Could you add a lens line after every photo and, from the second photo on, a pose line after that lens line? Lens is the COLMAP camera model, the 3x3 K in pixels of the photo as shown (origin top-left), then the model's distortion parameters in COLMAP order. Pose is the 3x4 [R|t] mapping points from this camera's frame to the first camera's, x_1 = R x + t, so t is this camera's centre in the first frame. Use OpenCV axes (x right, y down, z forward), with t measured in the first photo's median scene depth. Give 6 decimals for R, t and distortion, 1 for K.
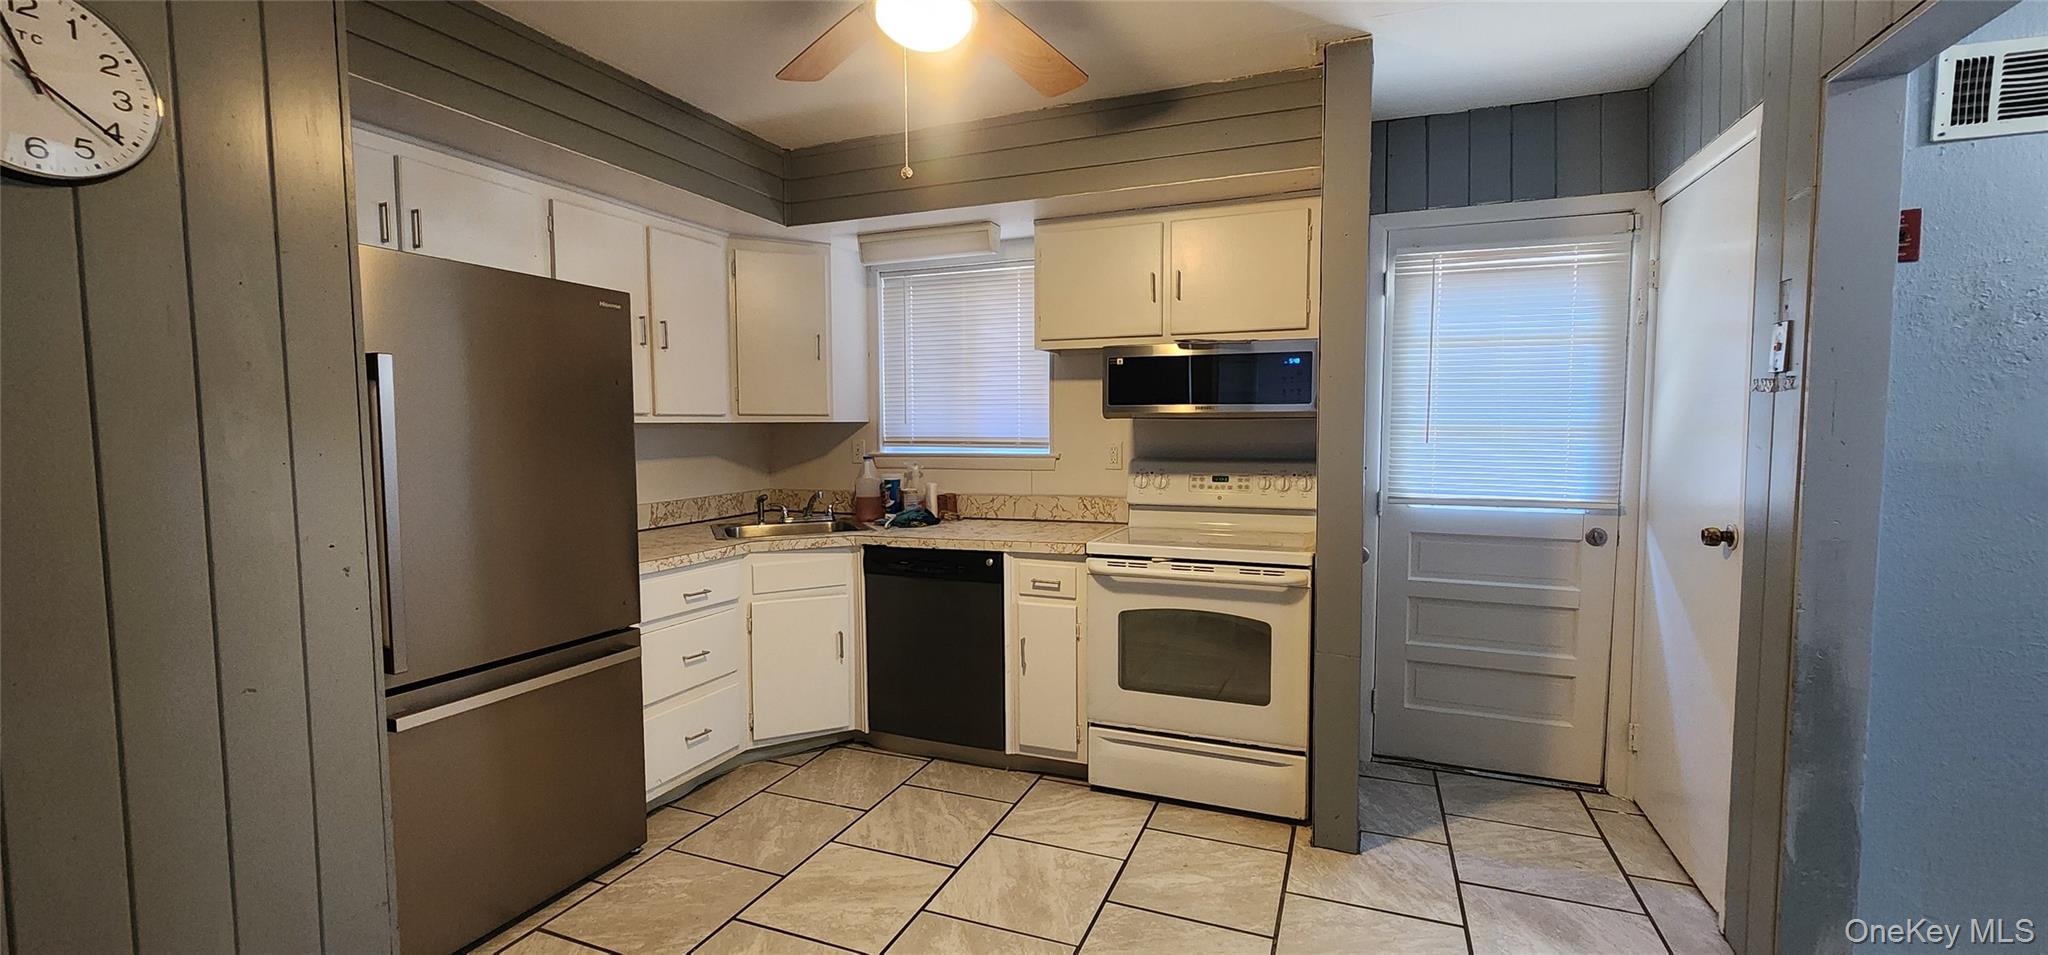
lens RADIAL K [[837.3, 0, 1007.5], [0, 837.3, 481.7], [0, 0, 1]] dist [0.000614, 0.000075]
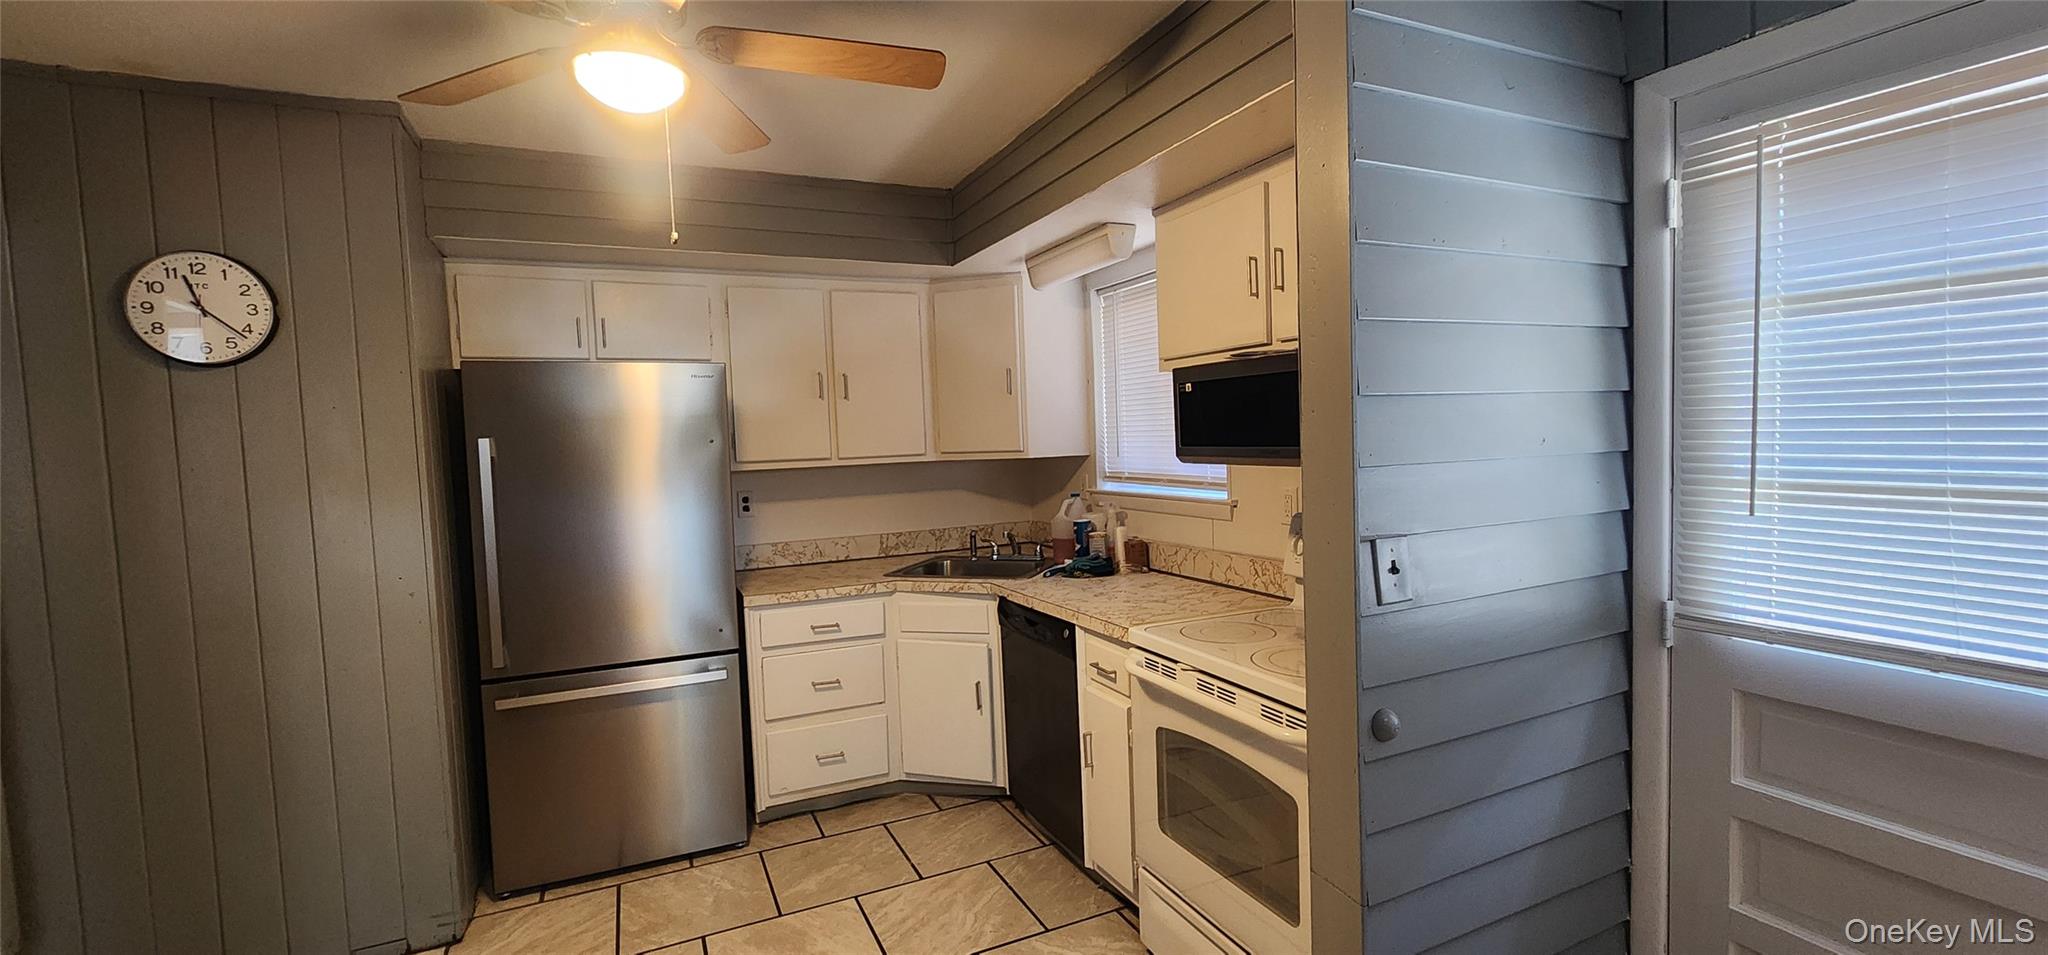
lens RADIAL K [[837.3, 0, 1007.5], [0, 837.3, 481.7], [0, 0, 1]] dist [0.000614, 0.000075]
pose [[0.733028, 0.016832, -0.679991, 0.500452], [-0.014353, 0.999854, 0.009277, -0.062733], [0.680048, 0.002959, 0.733162, 0.337477]]
